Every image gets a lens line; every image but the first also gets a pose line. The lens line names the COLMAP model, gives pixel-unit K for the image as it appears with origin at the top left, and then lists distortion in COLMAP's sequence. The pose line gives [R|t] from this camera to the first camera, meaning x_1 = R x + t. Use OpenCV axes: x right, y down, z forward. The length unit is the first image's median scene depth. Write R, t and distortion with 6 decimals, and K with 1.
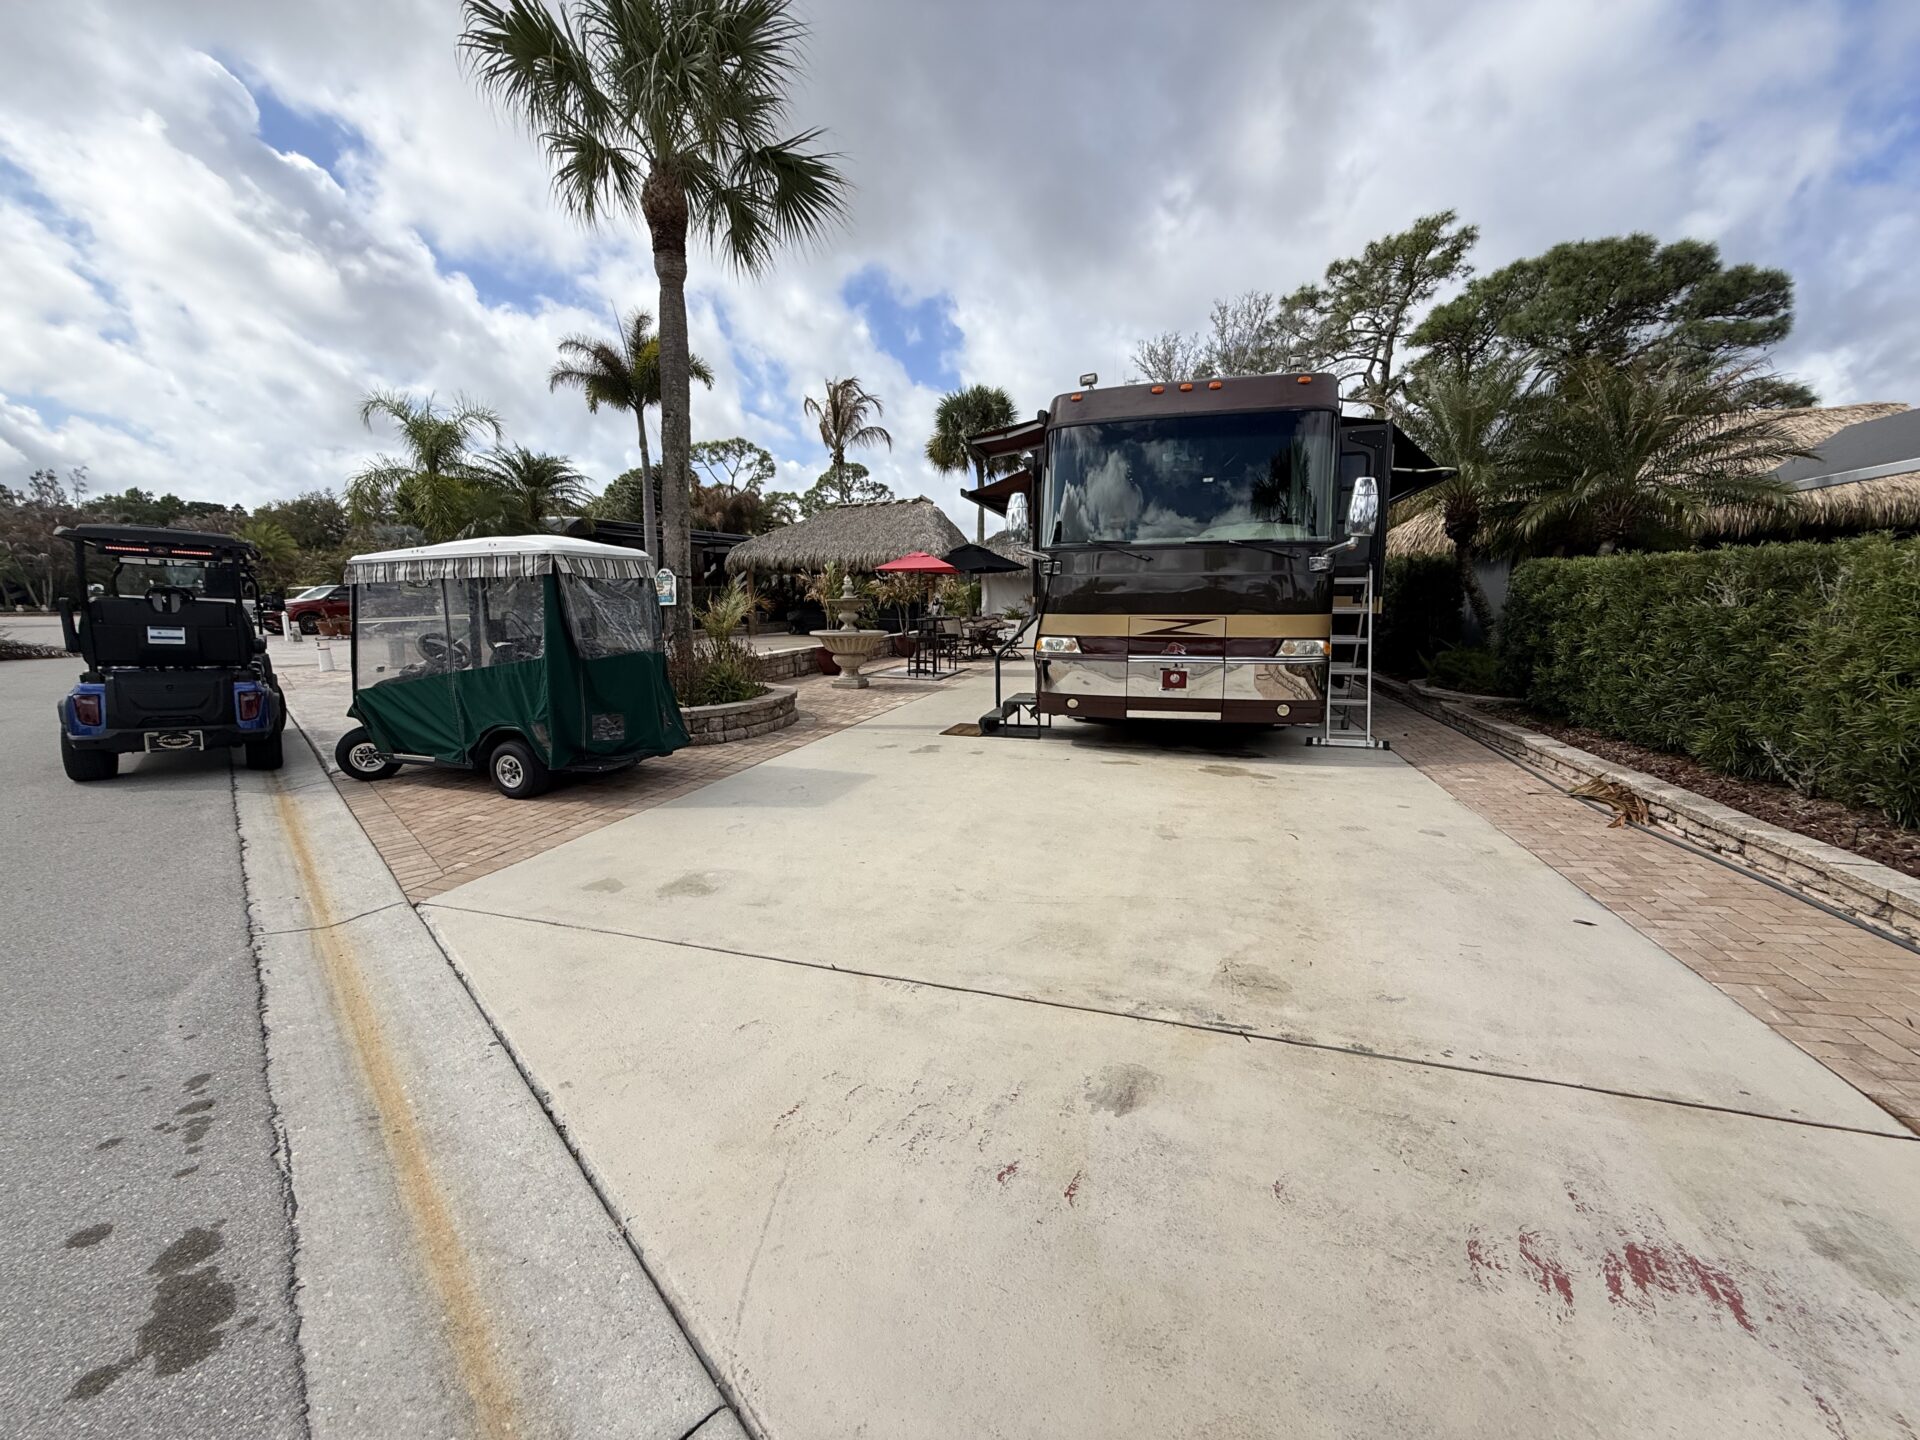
lens RADIAL K [[758.3, 0, 957.6], [0, 758.3, 716.0], [0, 0, 1]] dist [0.002091, -0.000958]
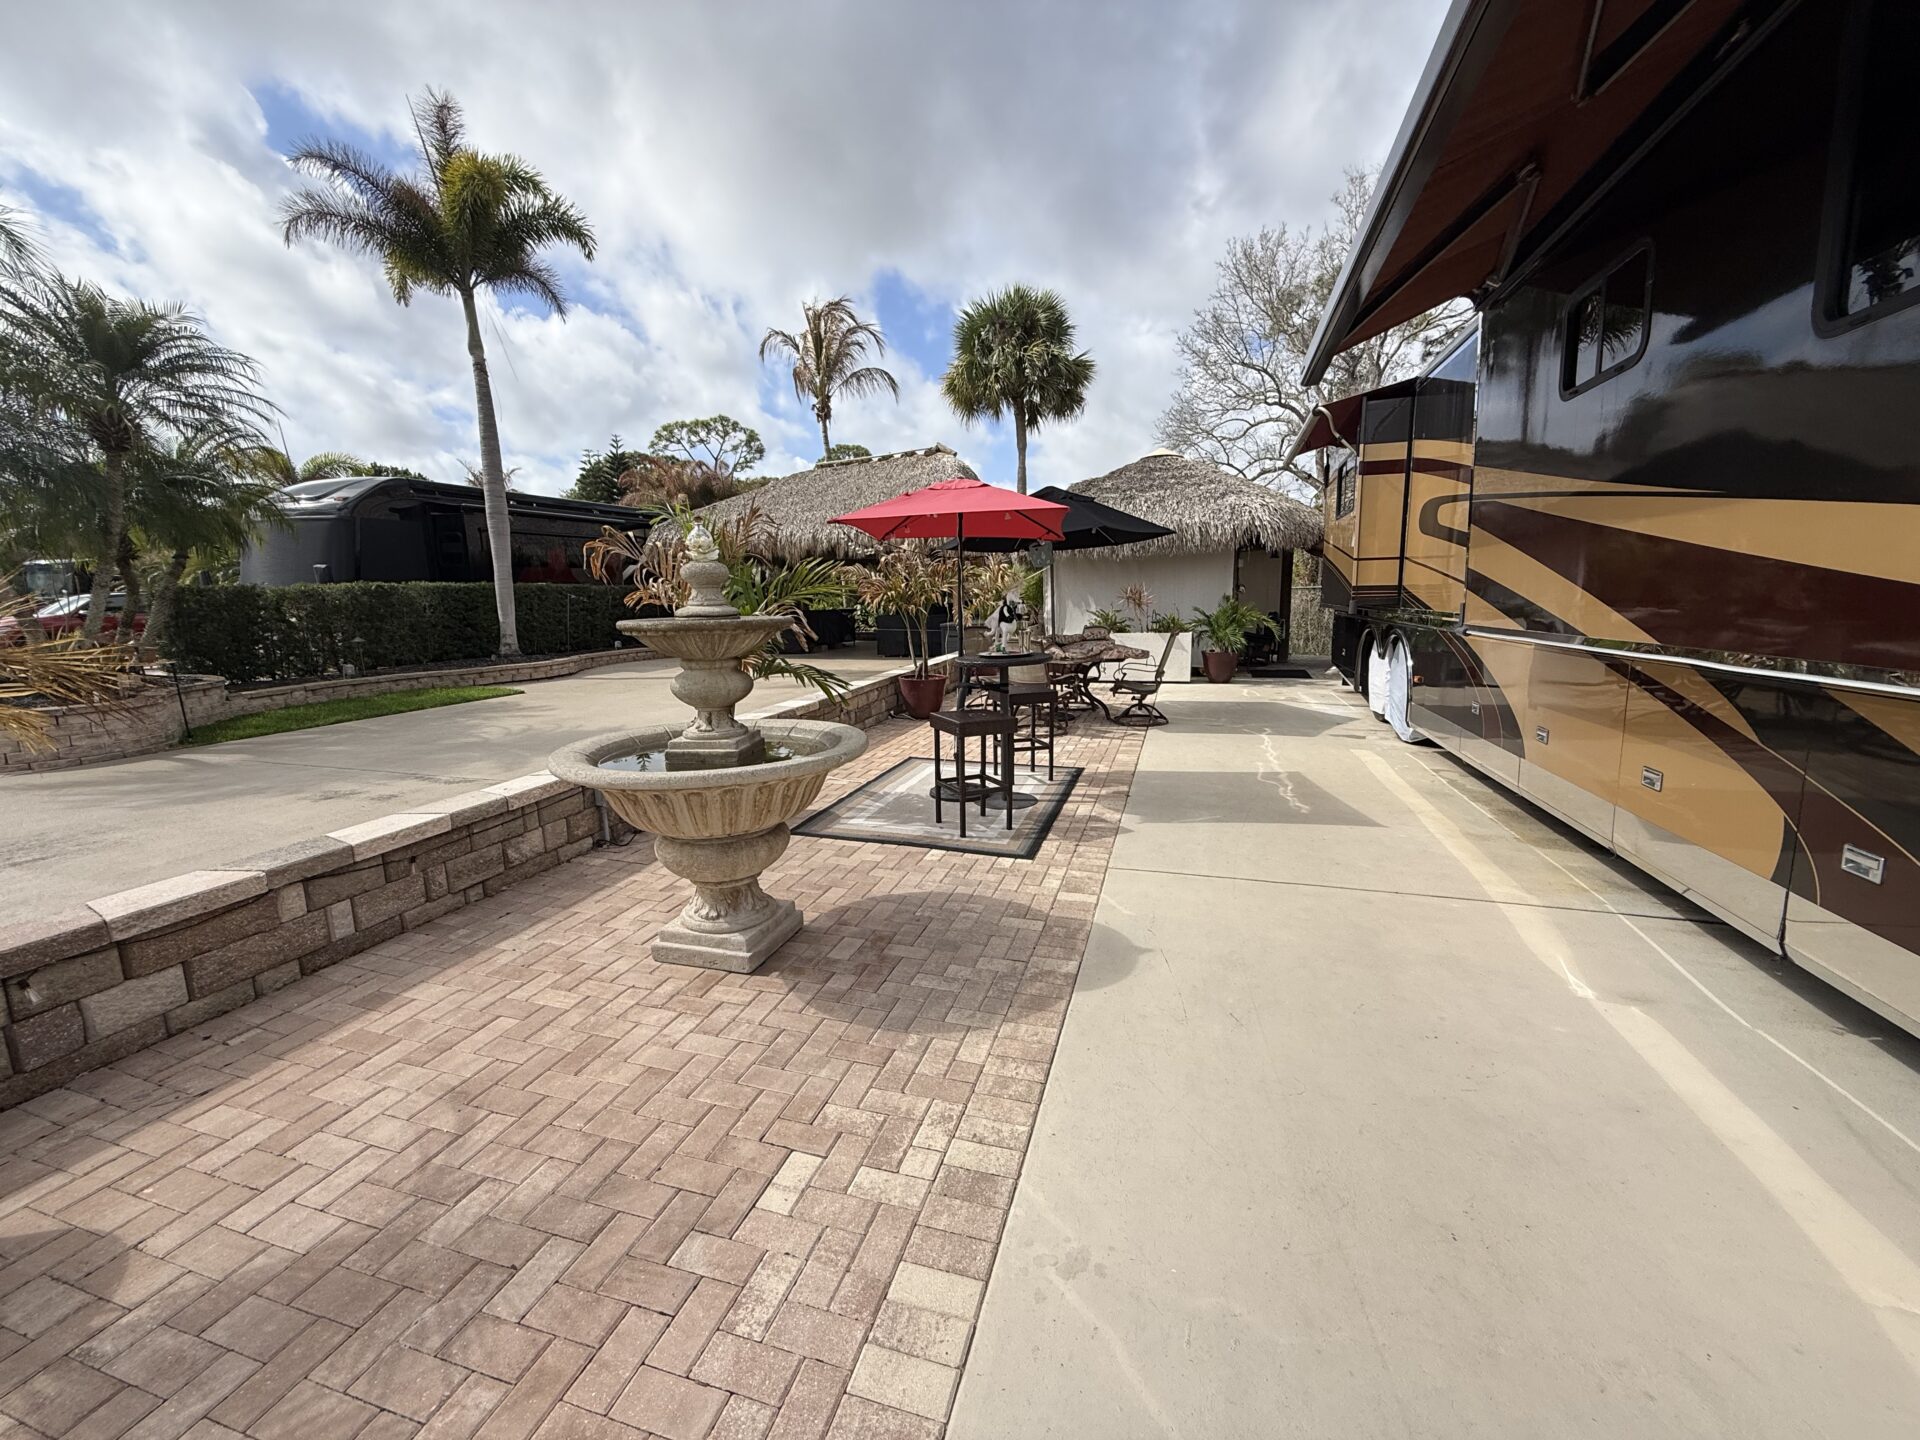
lens RADIAL K [[758.3, 0, 959.2], [0, 758.3, 719.2], [0, 0, 1]] dist [0.002091, -0.000958]
pose [[0.999770, -0.017179, -0.012865, -0.058367], [0.017298, 0.999808, 0.009195, -0.123070], [0.012704, -0.009416, 0.999875, 0.762572]]
